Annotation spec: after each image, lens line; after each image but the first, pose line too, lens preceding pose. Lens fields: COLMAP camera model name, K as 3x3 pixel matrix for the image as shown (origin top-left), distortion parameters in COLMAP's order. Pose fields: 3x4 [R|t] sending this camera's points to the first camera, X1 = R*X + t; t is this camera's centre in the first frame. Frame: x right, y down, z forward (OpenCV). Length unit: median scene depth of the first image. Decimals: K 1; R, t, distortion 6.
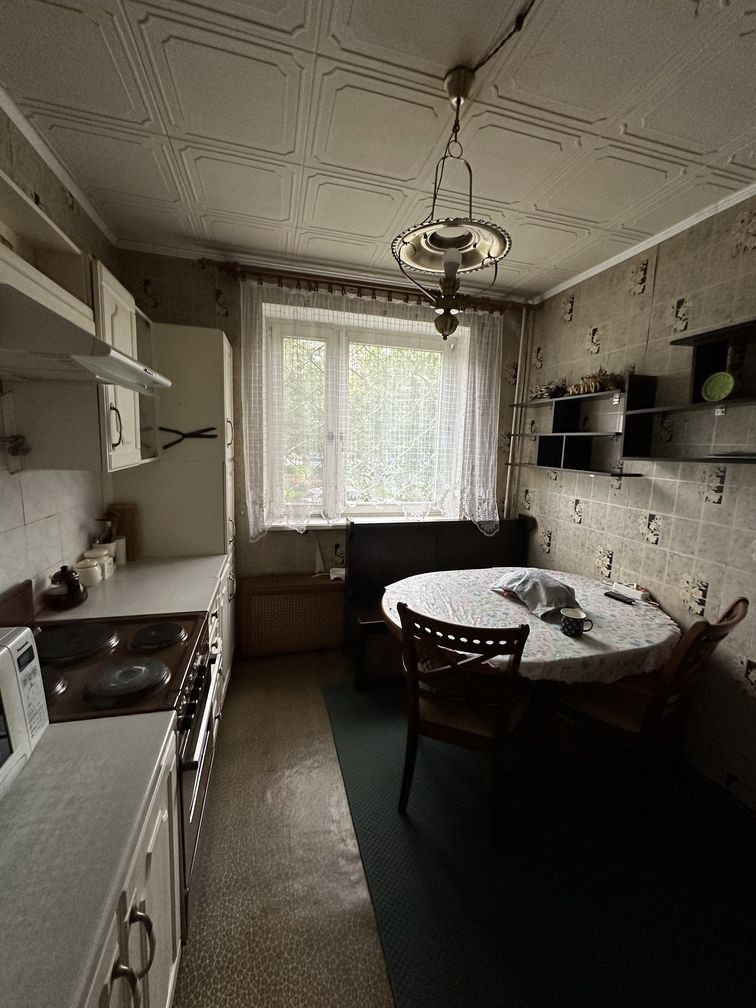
lens RADIAL K [[408.2, 0, 383.2], [0, 408.2, 503.8], [0, 0, 1]] dist [-0.004937, 0.001986]
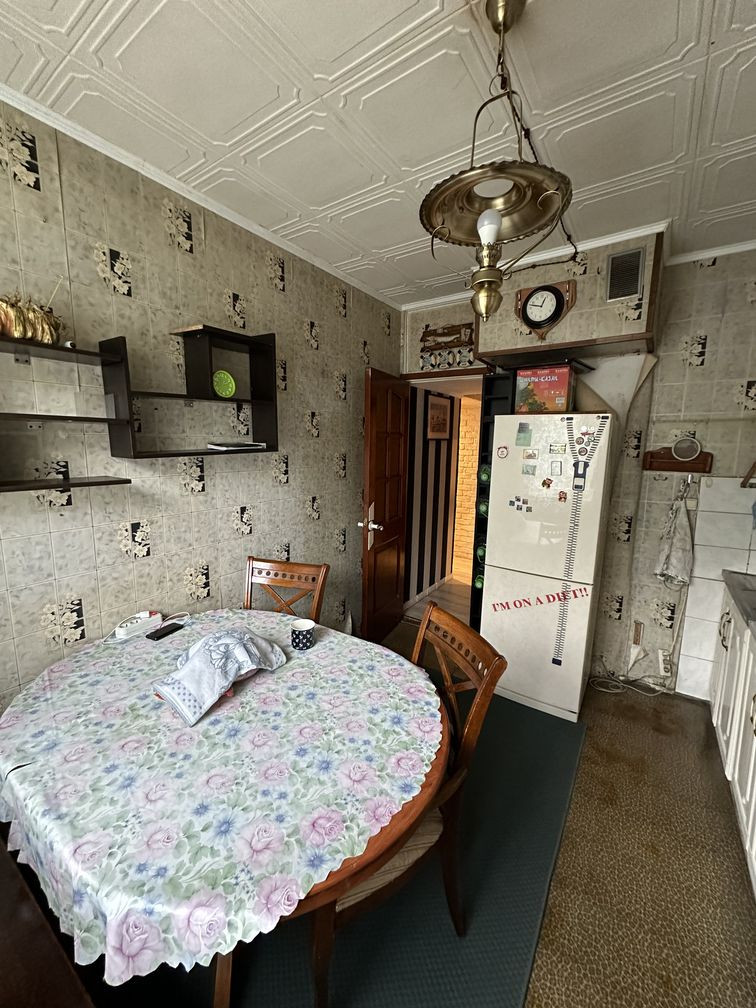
lens RADIAL K [[408.2, 0, 375.3], [0, 408.2, 497.5], [0, 0, 1]] dist [-0.004937, 0.001986]
pose [[-0.643452, -0.146971, 0.751245, -0.214502], [0.079057, 0.963389, 0.256188, -0.170605], [-0.761393, 0.224235, -0.608276, 0.993504]]
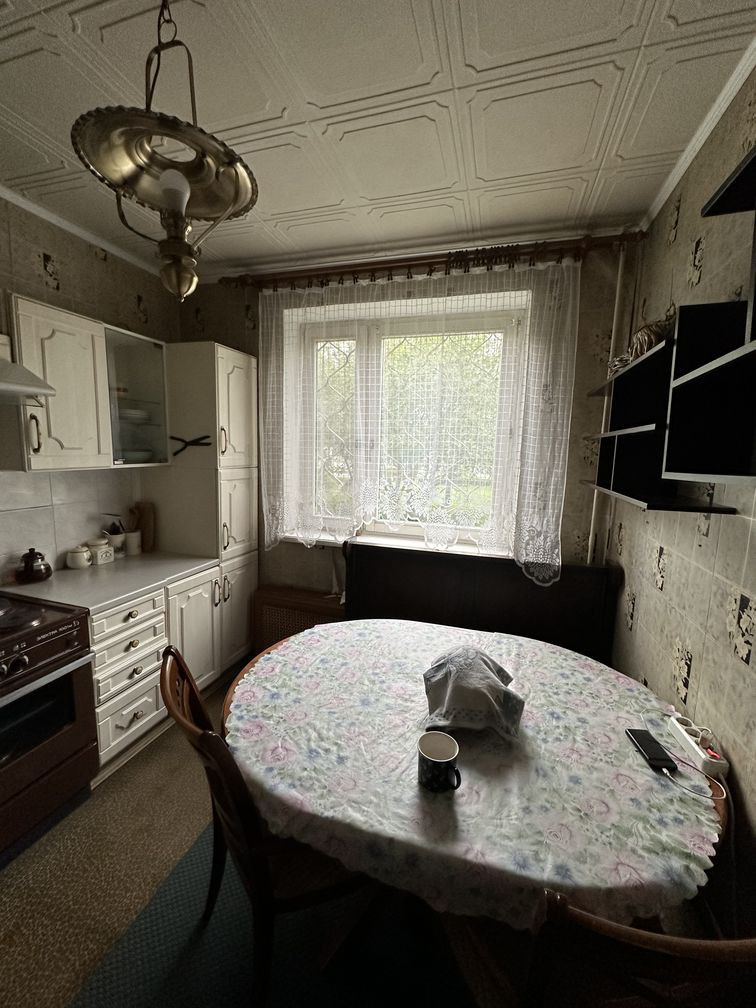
lens RADIAL K [[408.2, 0, 373.9], [0, 408.2, 503.3], [0, 0, 1]] dist [-0.004937, 0.001986]
pose [[0.841342, 0.063895, -0.536712, 0.485095], [-0.082391, 0.996545, -0.010517, -0.036137], [0.534186, 0.053069, 0.843700, 0.334374]]
